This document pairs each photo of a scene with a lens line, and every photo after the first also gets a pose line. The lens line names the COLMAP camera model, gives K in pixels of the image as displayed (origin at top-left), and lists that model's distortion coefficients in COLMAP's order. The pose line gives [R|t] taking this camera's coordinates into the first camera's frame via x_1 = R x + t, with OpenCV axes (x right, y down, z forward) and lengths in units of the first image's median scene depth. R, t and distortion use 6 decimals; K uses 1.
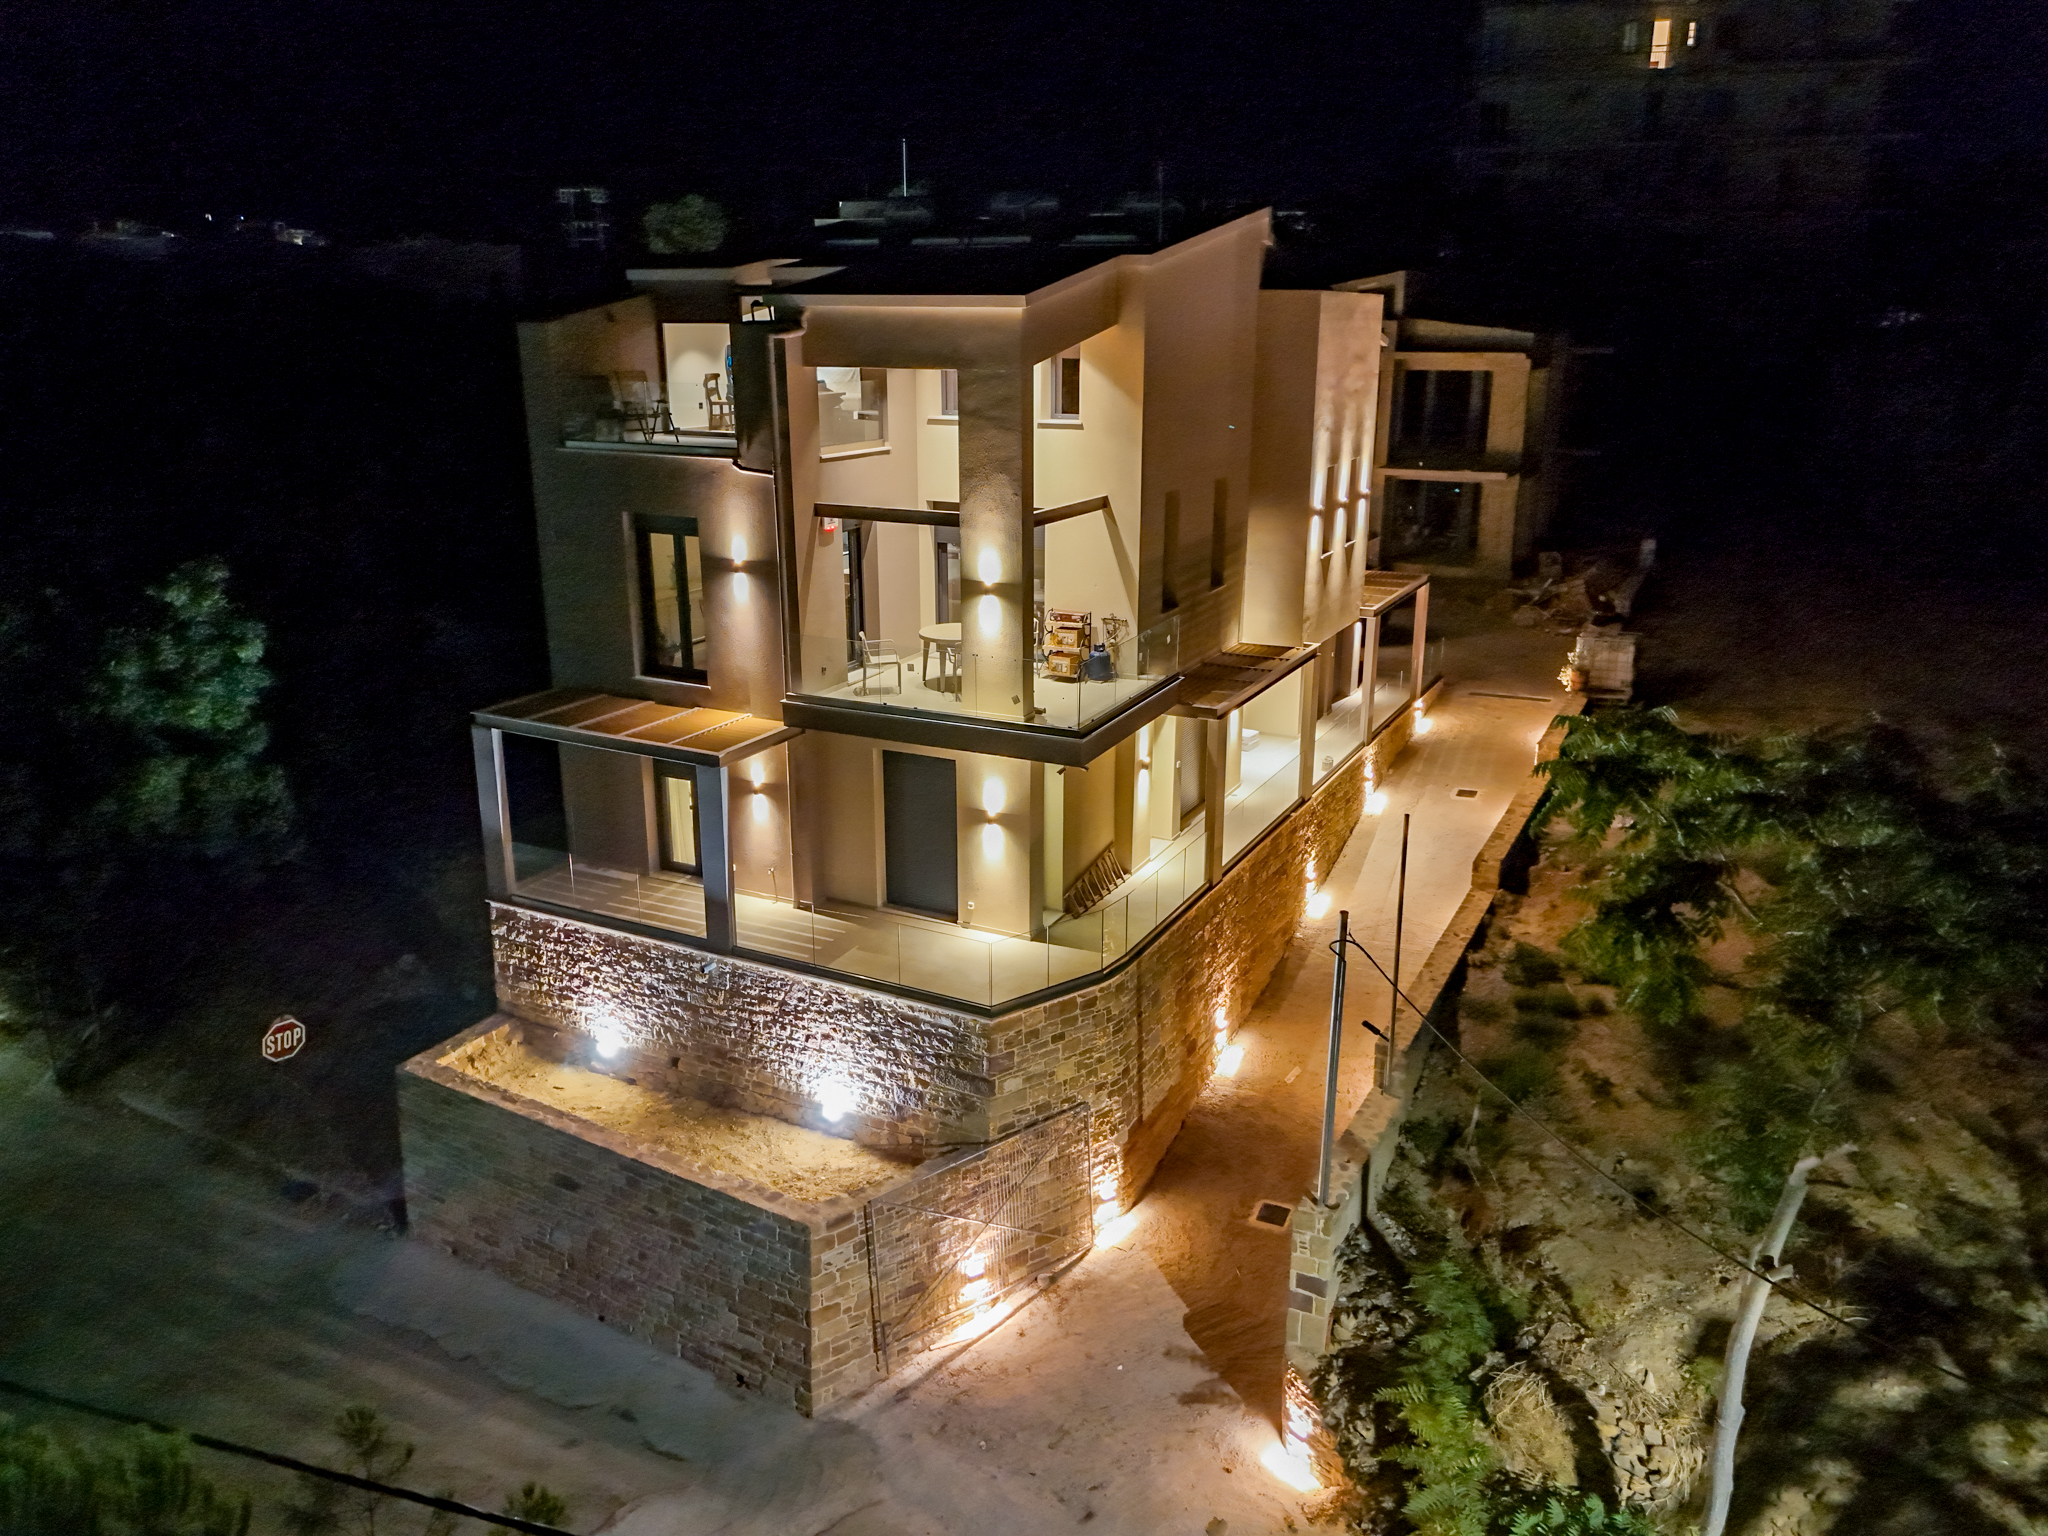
lens RADIAL K [[1515.5, 0, 1024.0], [0, 1515.5, 768.0], [0, 0, 1]] dist [0.073975, -0.064099]
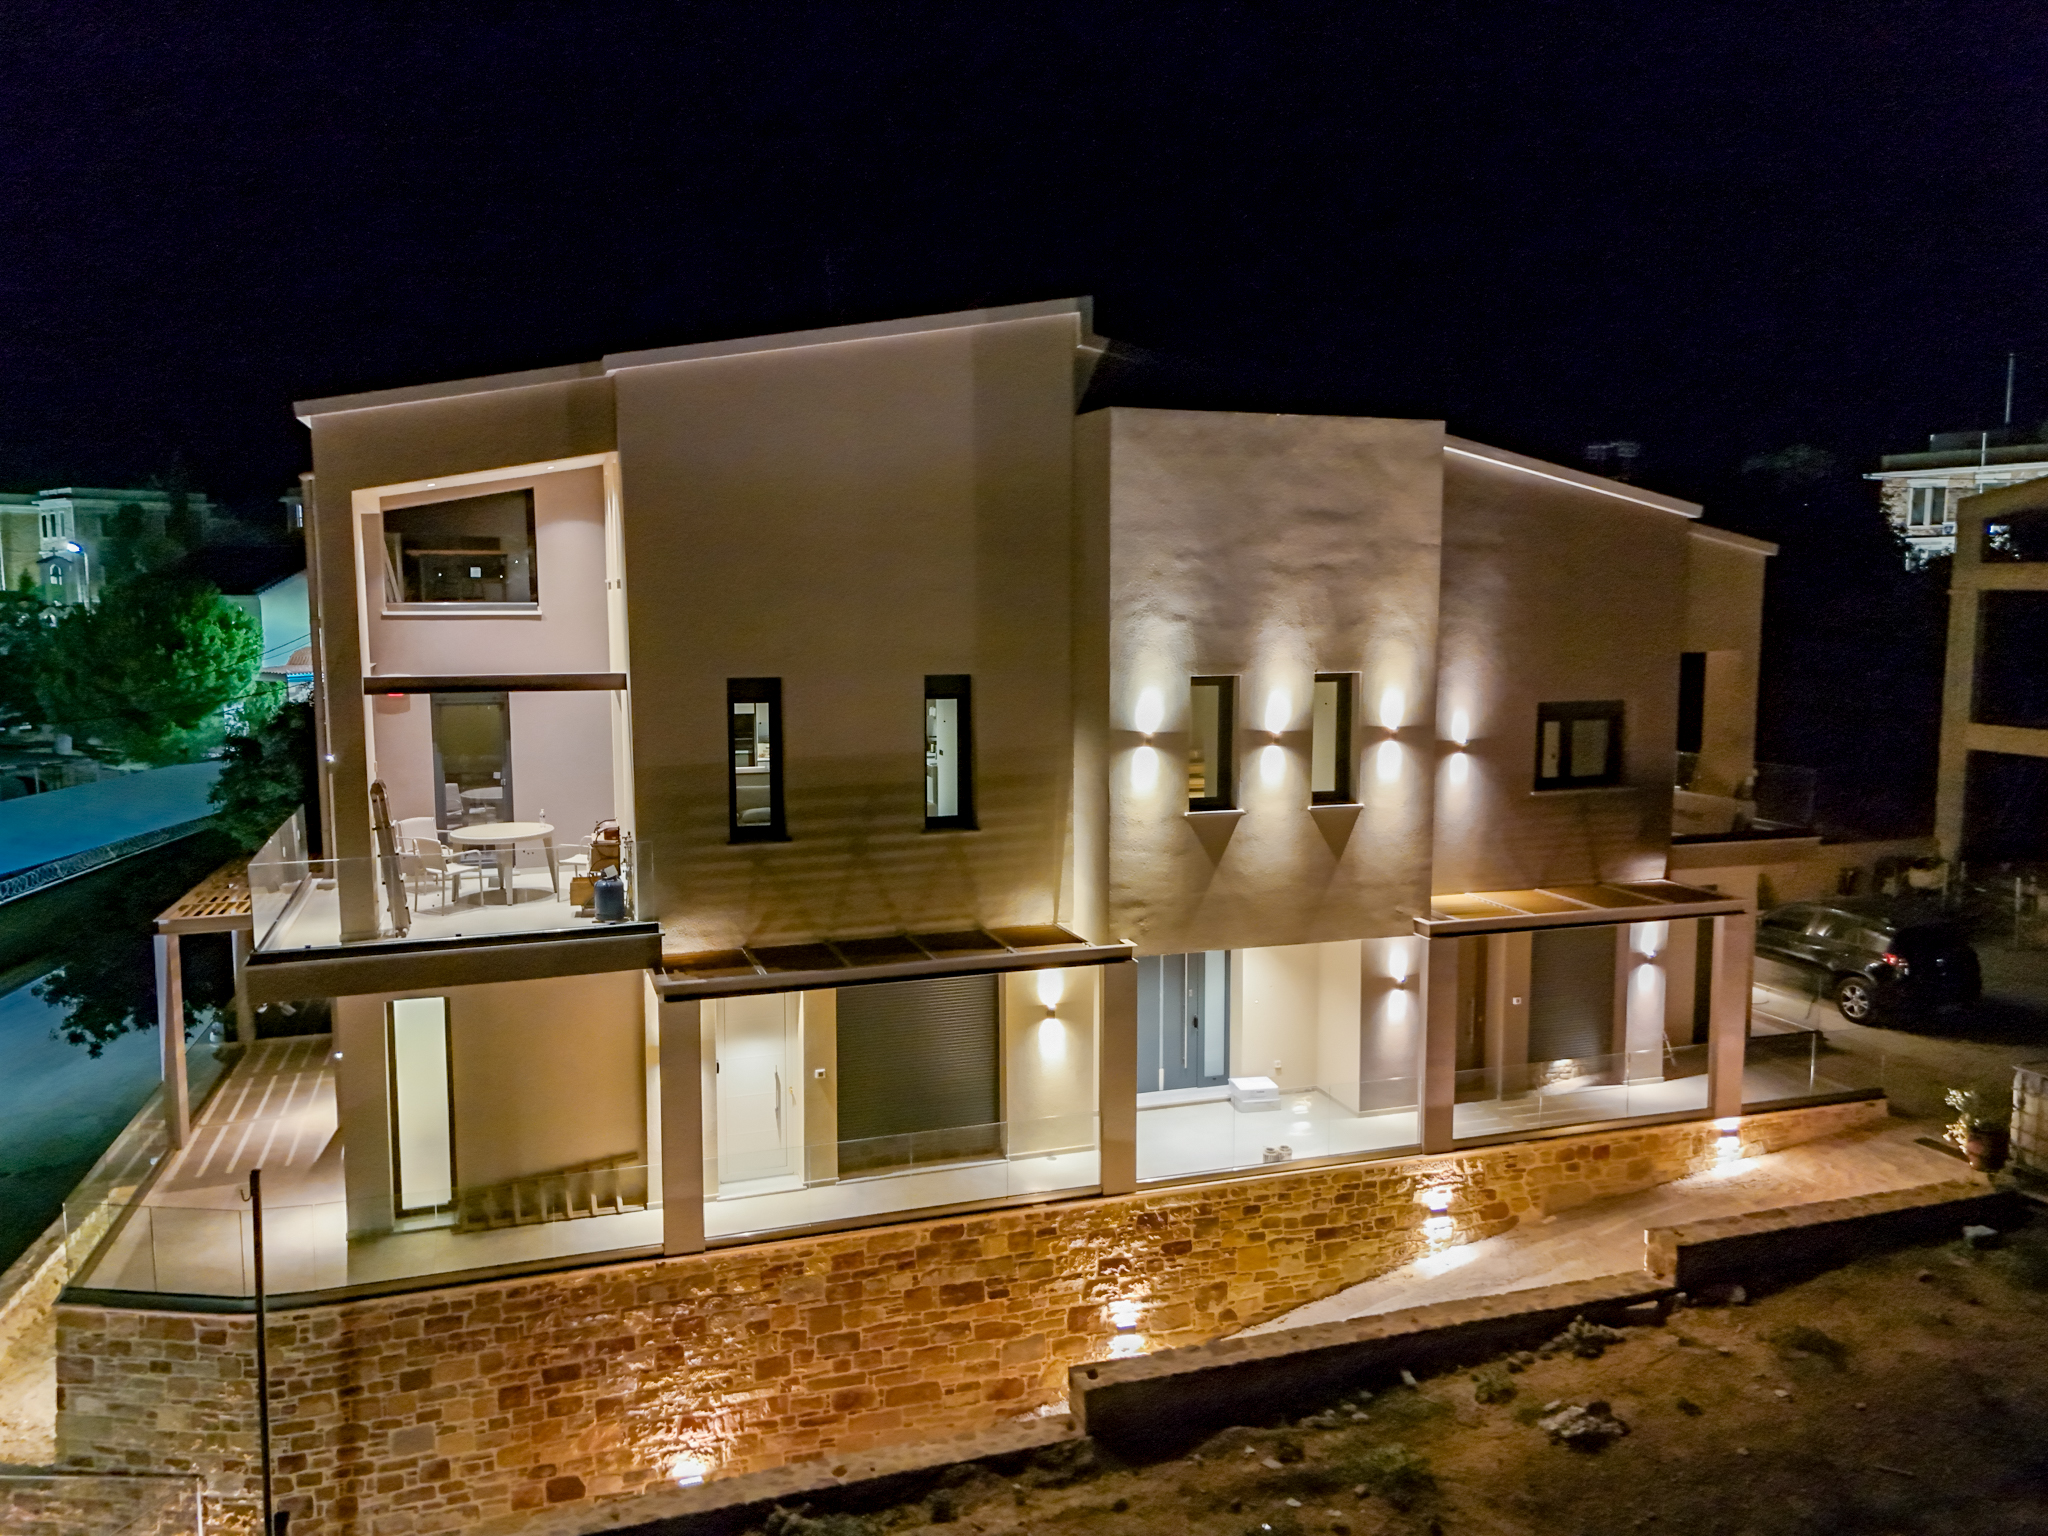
lens RADIAL K [[1515.5, 0, 1024.0], [0, 1515.5, 768.0], [0, 0, 1]] dist [0.073975, -0.064099]
pose [[0.711472, 0.082921, -0.697805, 0.797088], [-0.201584, 0.975362, -0.089629, -0.118463], [0.673180, 0.204435, 0.710658, 0.676687]]
